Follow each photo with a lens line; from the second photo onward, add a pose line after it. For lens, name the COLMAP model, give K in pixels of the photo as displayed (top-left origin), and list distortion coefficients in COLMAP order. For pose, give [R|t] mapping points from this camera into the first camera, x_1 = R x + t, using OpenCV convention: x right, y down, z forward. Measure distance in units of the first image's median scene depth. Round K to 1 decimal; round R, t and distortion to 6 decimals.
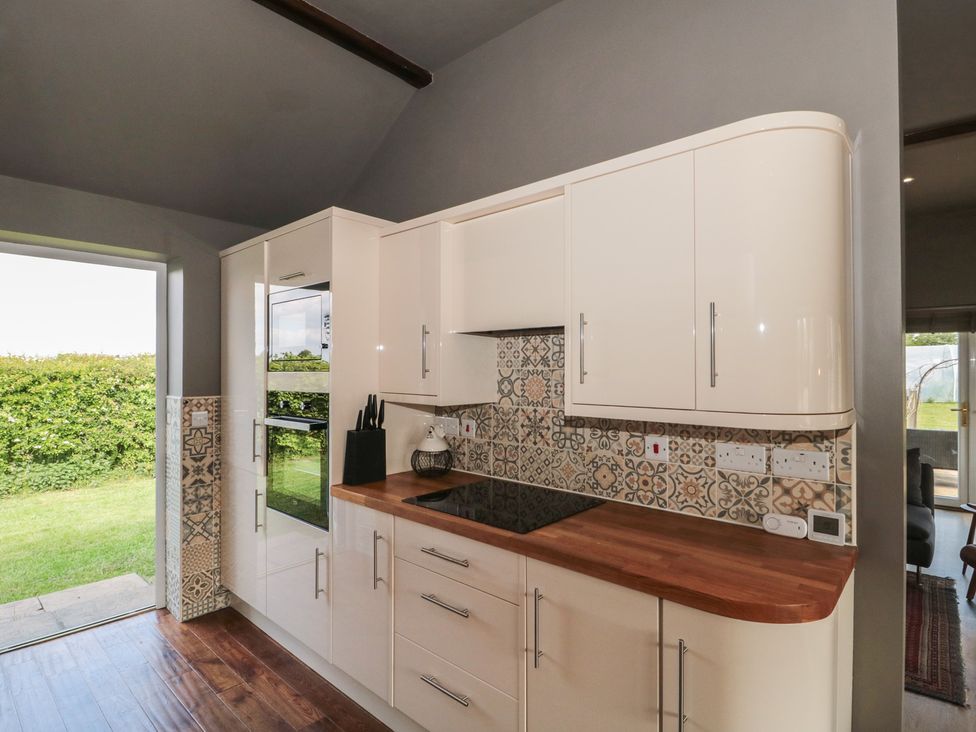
lens RADIAL K [[523.6, 0, 488.9], [0, 523.6, 361.3], [0, 0, 1]] dist [0.000324, -0.012546]
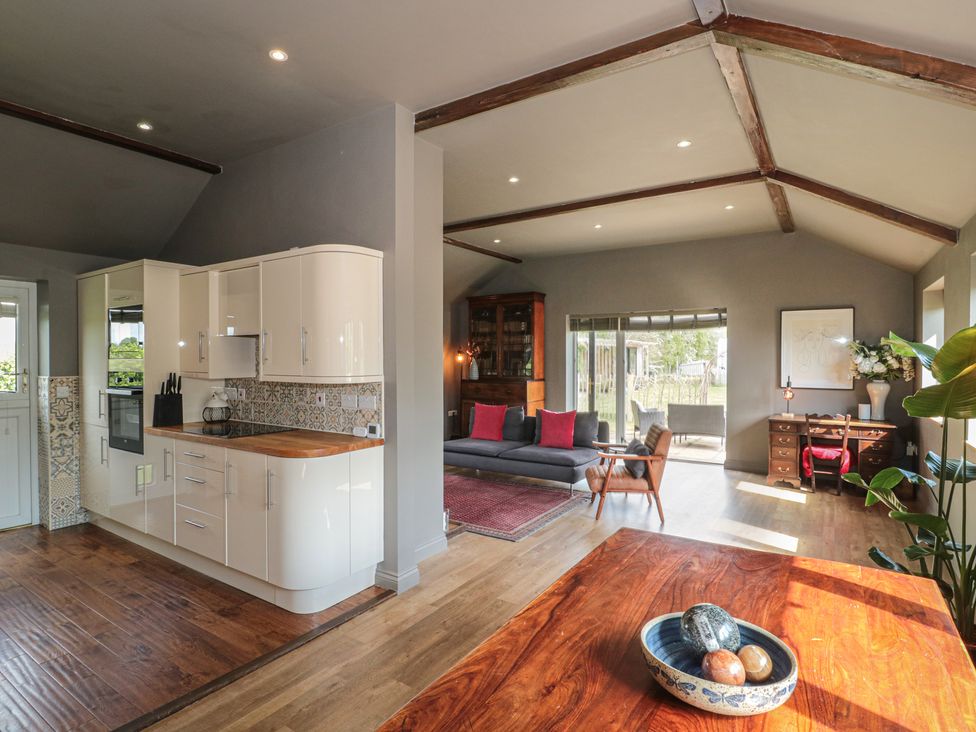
lens RADIAL K [[523.6, 0, 482.0], [0, 523.6, 362.1], [0, 0, 1]] dist [0.000324, -0.012546]
pose [[0.989707, -0.000787, 0.143110, 0.495880], [-0.002271, 0.999773, 0.021202, -0.006534], [-0.143094, -0.021308, 0.989480, -0.751871]]
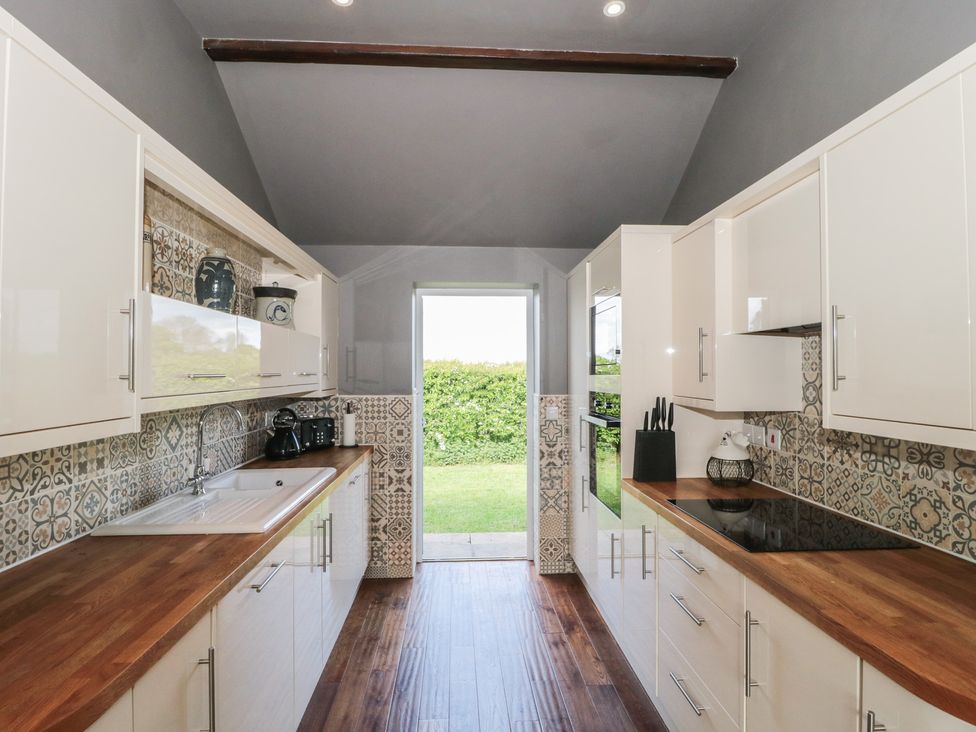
lens RADIAL K [[523.6, 0, 481.2], [0, 523.6, 363.6], [0, 0, 1]] dist [0.000324, -0.012546]
pose [[0.708949, -0.010080, -0.705188, 0.253996], [0.007806, 0.999949, -0.006446, 0.000728], [0.705216, -0.000935, 0.708991, 0.011797]]
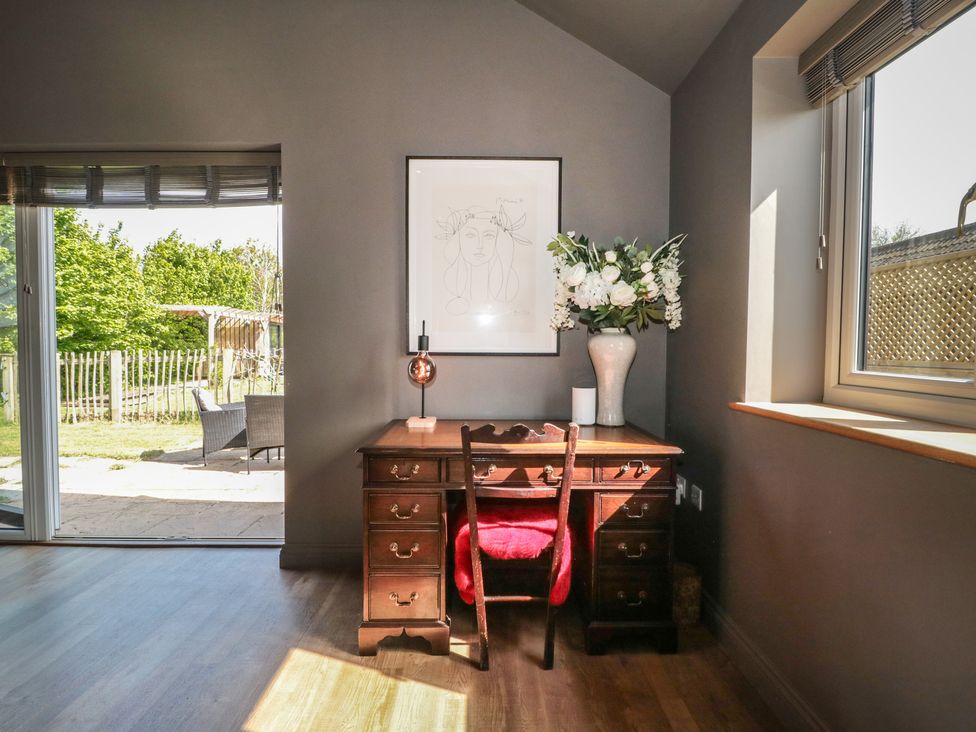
lens RADIAL K [[523.6, 0, 478.6], [0, 523.6, 357.5], [0, 0, 1]] dist [0.000324, -0.012546]
pose [[0.742823, -0.012481, 0.669371, 1.739875], [-0.012342, 0.999401, 0.032331, 0.143476], [-0.669374, -0.032277, 0.742224, 0.732552]]
